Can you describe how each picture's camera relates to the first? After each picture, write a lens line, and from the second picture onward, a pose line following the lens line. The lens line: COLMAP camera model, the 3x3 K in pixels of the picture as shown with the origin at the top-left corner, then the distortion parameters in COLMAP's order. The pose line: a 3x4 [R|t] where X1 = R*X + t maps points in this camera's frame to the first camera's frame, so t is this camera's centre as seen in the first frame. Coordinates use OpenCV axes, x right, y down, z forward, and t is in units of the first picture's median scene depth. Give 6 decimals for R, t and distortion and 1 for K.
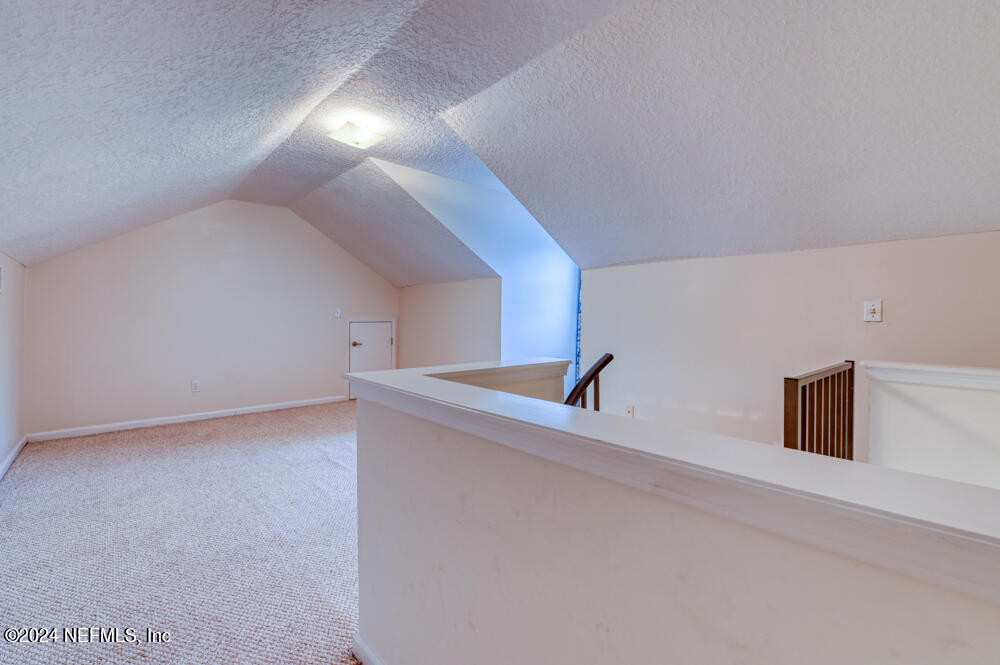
lens RADIAL K [[400.9, 0, 495.9], [0, 400.9, 319.5], [0, 0, 1]] dist [-0.001175, -0.000122]
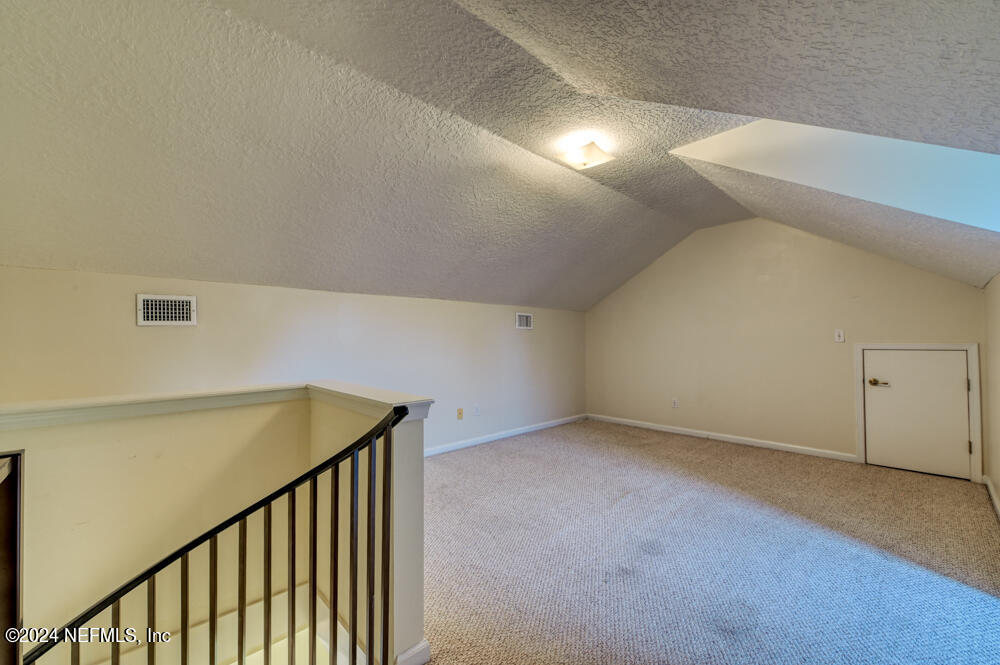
lens RADIAL K [[400.9, 0, 495.9], [0, 400.9, 319.5], [0, 0, 1]] dist [-0.001175, -0.000122]
pose [[0.076944, -0.048987, -0.995831, 0.320712], [-0.011965, 0.998675, -0.050052, -0.002768], [0.996964, 0.015766, 0.076256, 0.380353]]
